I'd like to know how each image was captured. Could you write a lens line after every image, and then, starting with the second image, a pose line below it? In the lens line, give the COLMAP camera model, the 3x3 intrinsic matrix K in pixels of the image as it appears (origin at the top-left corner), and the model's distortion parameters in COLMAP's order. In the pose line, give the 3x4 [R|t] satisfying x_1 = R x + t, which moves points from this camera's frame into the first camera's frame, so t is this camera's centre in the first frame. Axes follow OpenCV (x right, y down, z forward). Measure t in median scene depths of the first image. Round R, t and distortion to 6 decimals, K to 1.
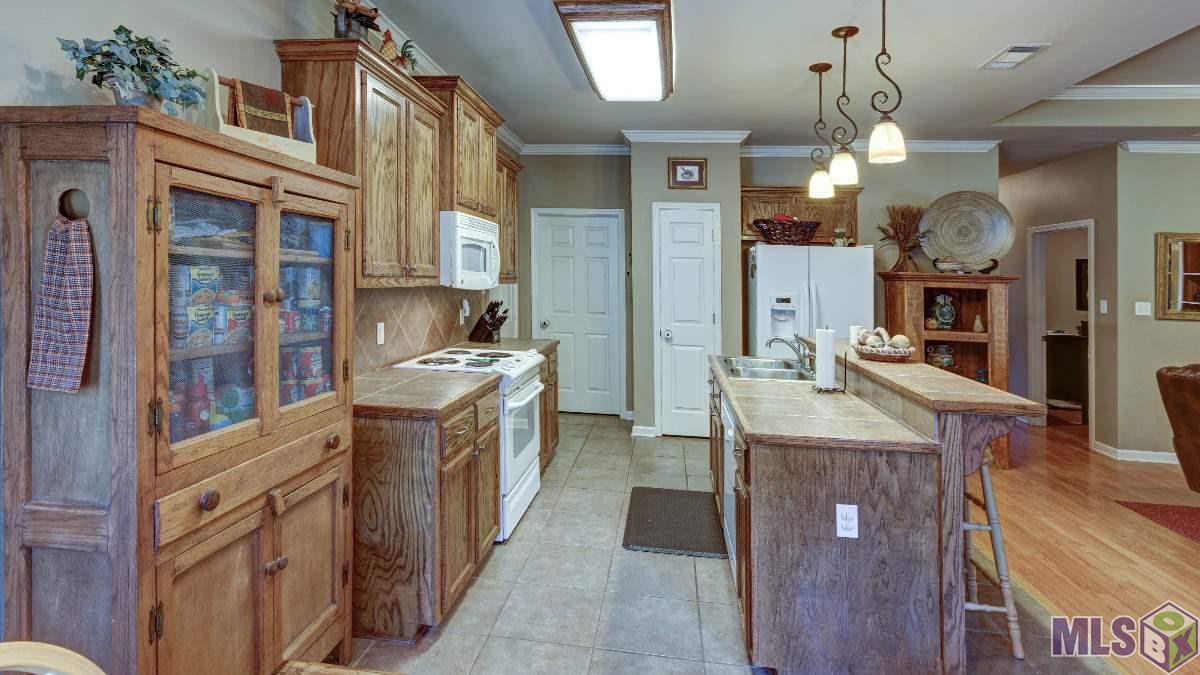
lens RADIAL K [[598.0, 0, 597.6], [0, 598.0, 221.4], [0, 0, 1]] dist [0.000303, -0.000021]
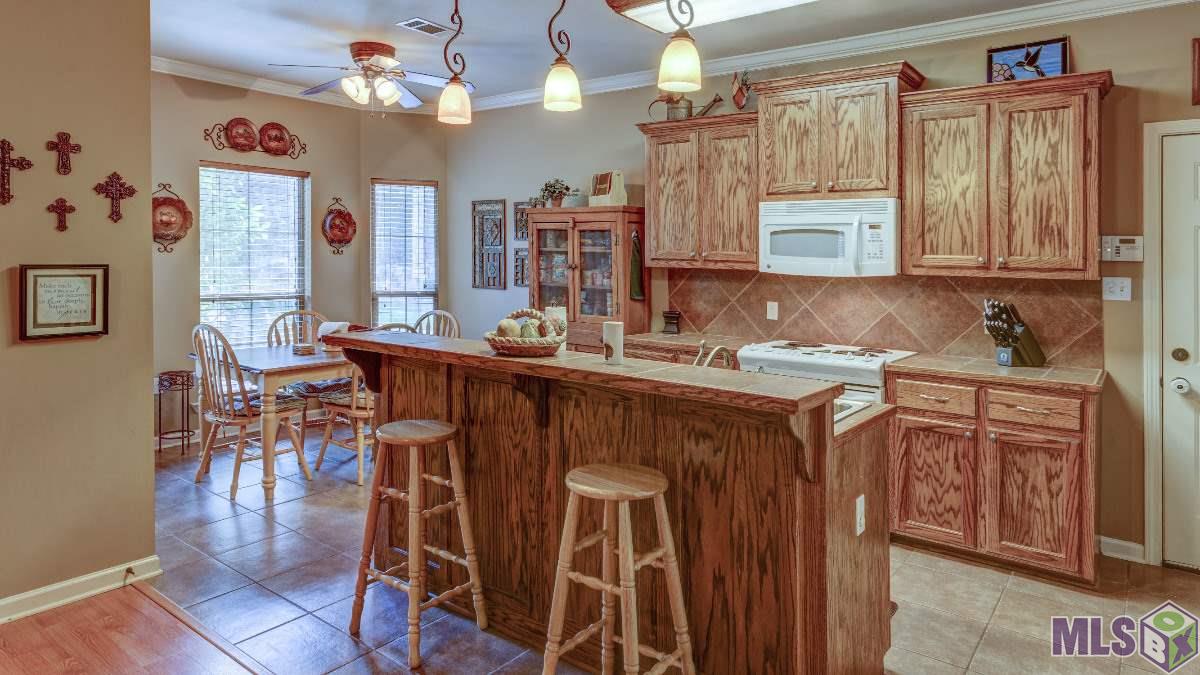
lens RADIAL K [[733.9, 0, 558.8], [0, 733.9, 268.0], [0, 0, 1]] dist [0.000723, 0.000812]
pose [[-0.534280, -0.033023, -0.844662, 1.078340], [0.037368, 0.997337, -0.062629, 0.170431], [0.844481, -0.065025, -0.531623, 1.366566]]
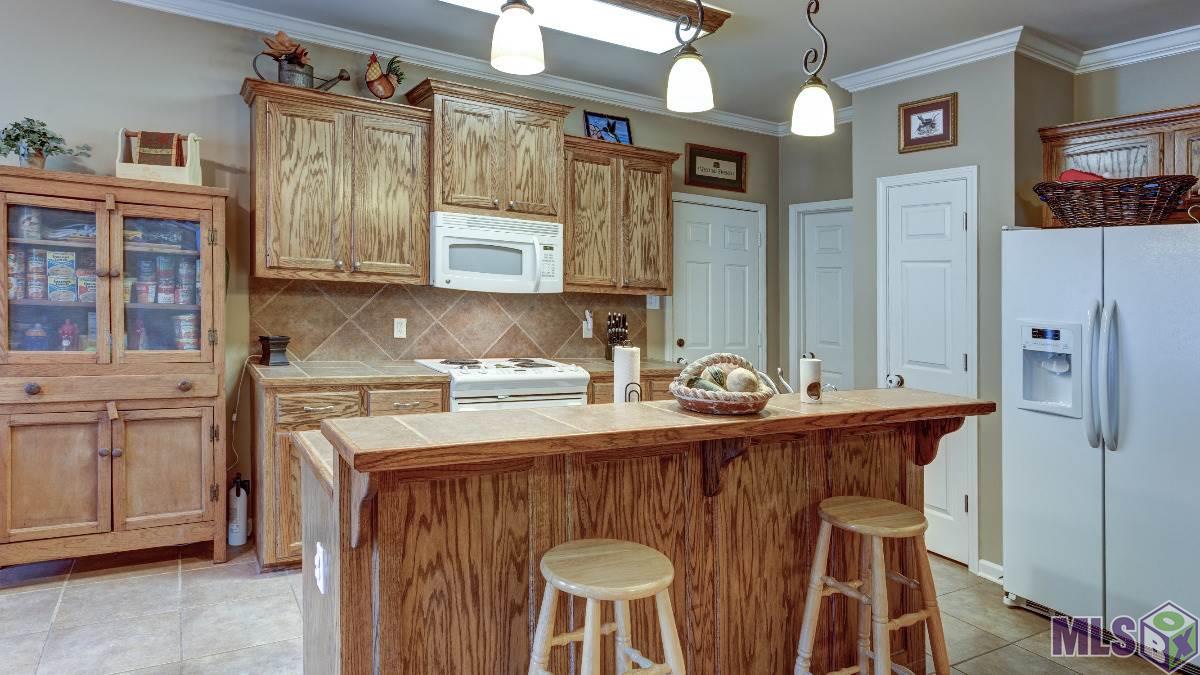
lens RADIAL K [[698.6, 0, 604.2], [0, 698.6, 264.5], [0, 0, 1]] dist [-0.001561, -0.000618]
pose [[0.609097, -0.028968, -0.792567, 0.853235], [0.042654, 0.999083, -0.003736, 0.087054], [0.791948, -0.031530, 0.609774, 0.491191]]
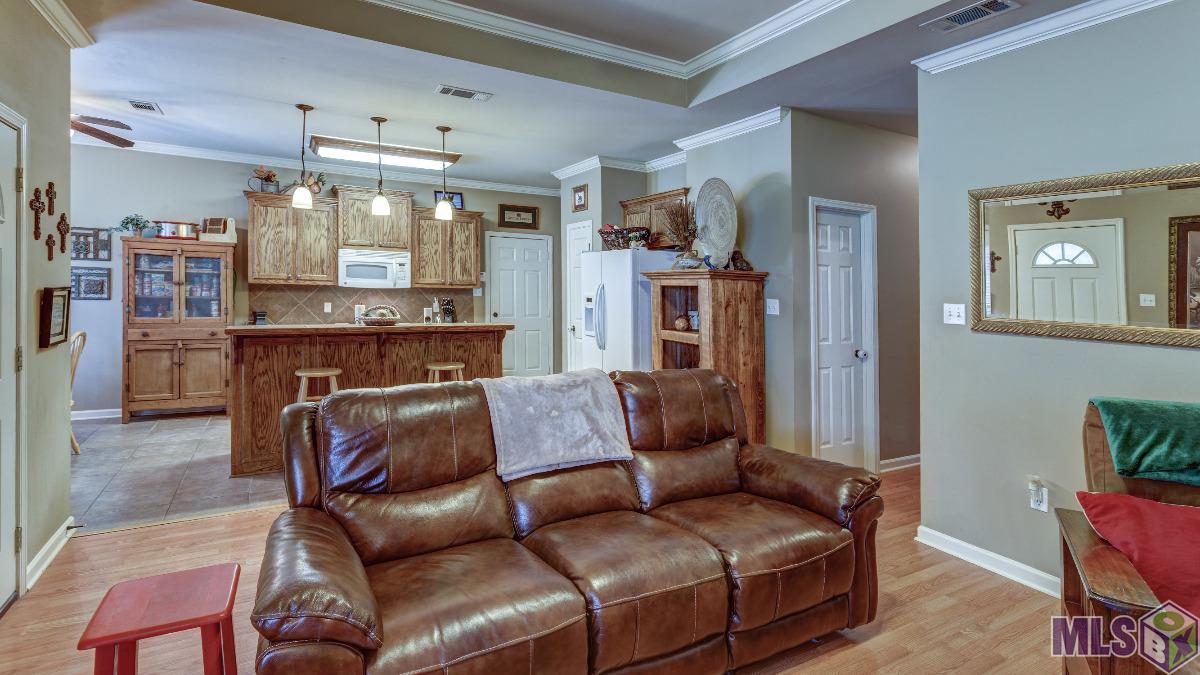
lens RADIAL K [[576.8, 0, 592.5], [0, 576.8, 248.2], [0, 0, 1]] dist [-0.000071, 0.000348]
pose [[0.572752, -0.074923, -0.816298, 1.842292], [0.067748, 0.996734, -0.043949, 0.123811], [0.816924, -0.030130, 0.575957, 0.556196]]
